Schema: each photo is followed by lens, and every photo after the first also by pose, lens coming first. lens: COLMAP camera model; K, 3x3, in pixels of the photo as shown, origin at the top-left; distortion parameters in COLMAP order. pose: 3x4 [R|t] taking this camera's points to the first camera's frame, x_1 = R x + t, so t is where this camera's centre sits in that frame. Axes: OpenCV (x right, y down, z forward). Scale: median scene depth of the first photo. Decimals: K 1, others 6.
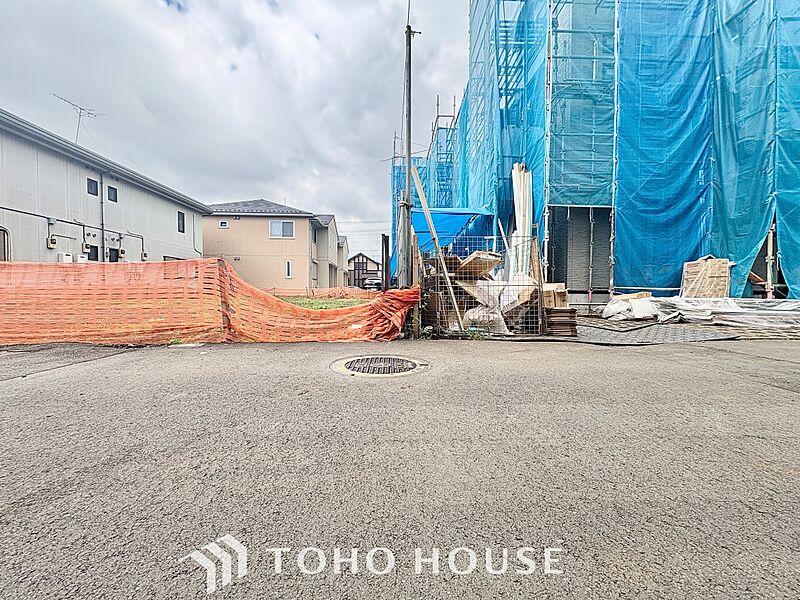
lens RADIAL K [[319.3, 0, 398.9], [0, 319.3, 300.5], [0, 0, 1]] dist [0.000025, 0.000126]
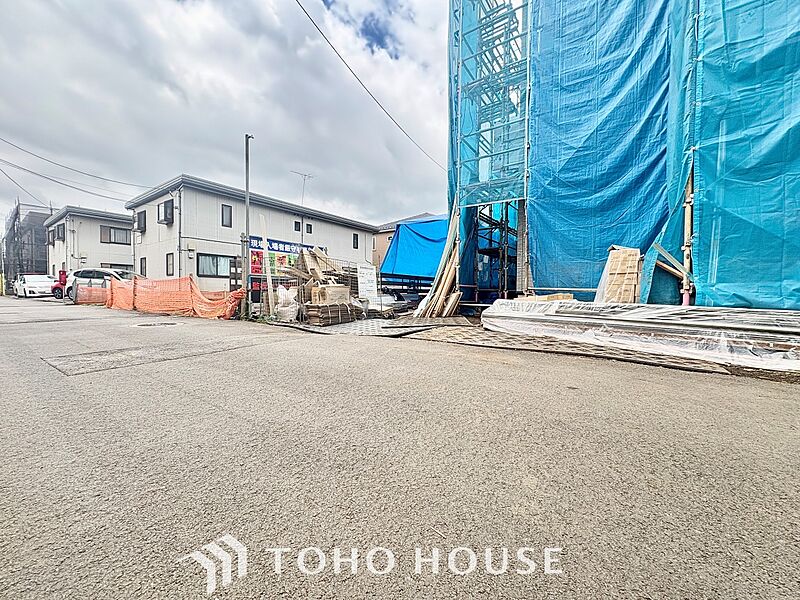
lens RADIAL K [[318.4, 0, 398.9], [0, 318.4, 300.1], [0, 0, 1]] dist [-0.000635, 0.000186]
pose [[0.801920, 0.017945, -0.597162, 0.914557], [-0.020563, 0.999786, 0.002431, -0.002667], [0.597078, 0.010330, 0.802117, 0.076780]]
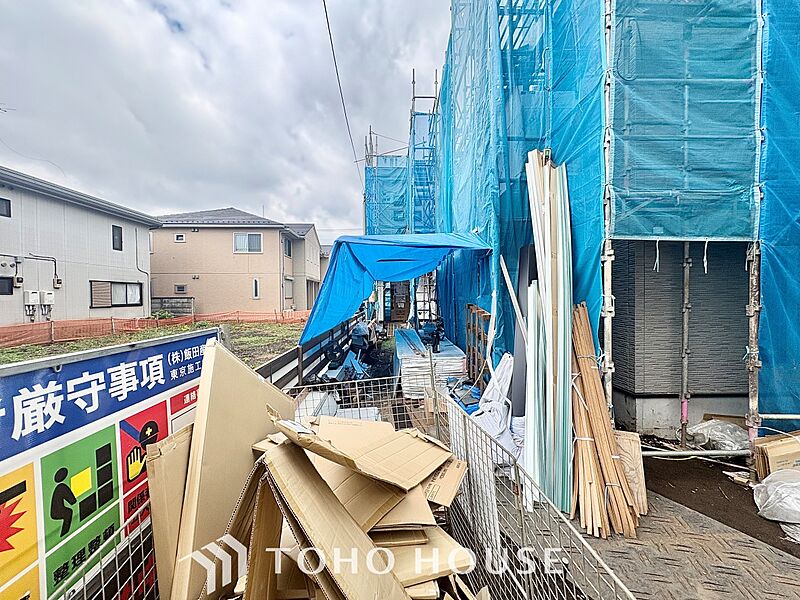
lens RADIAL K [[319.3, 0, 398.9], [0, 319.3, 300.5], [0, 0, 1]] dist [0.000025, 0.000126]
pose [[0.999925, -0.012210, 0.000692, 0.164287], [0.012217, 0.999860, -0.011467, -0.206730], [-0.000552, 0.011475, 0.999934, 0.545903]]
